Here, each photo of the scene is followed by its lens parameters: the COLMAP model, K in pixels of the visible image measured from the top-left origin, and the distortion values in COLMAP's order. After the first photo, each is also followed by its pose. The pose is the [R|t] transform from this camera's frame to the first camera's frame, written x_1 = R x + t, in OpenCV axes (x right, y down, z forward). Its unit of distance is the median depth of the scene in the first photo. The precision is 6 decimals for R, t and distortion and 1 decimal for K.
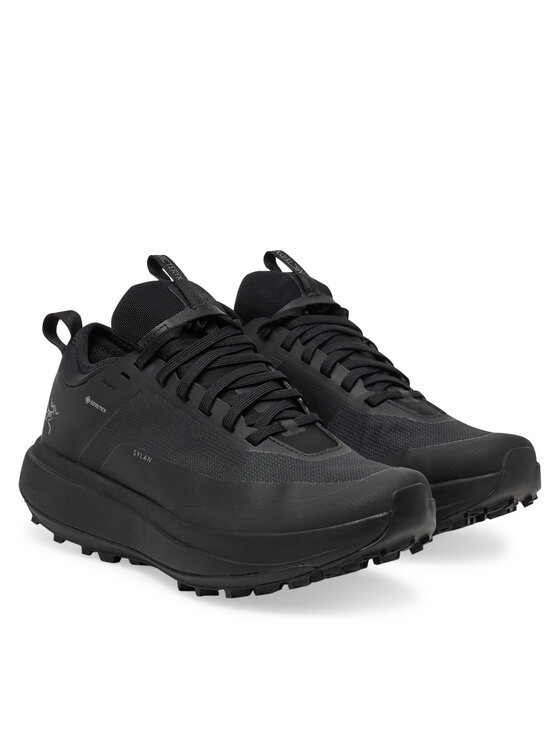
lens RADIAL K [[2199.4, 0, 280.0], [0, 2199.4, 373.0], [0, 0, 1]] dist [-0.066338, -0.105369]
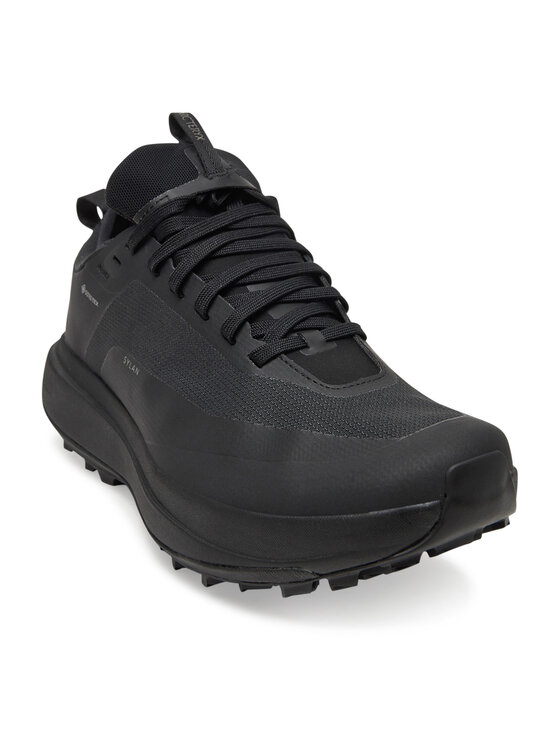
lens RADIAL K [[1186.5, 0, 280.0], [0, 1186.5, 373.0], [0, 0, 1]] dist [-0.019486, 0.021243]
pose [[0.992729, 0.054078, -0.107544, 0.034917], [-0.044323, 0.994854, 0.091110, 0.000013], [0.111917, -0.085681, 0.990017, 0.601338]]
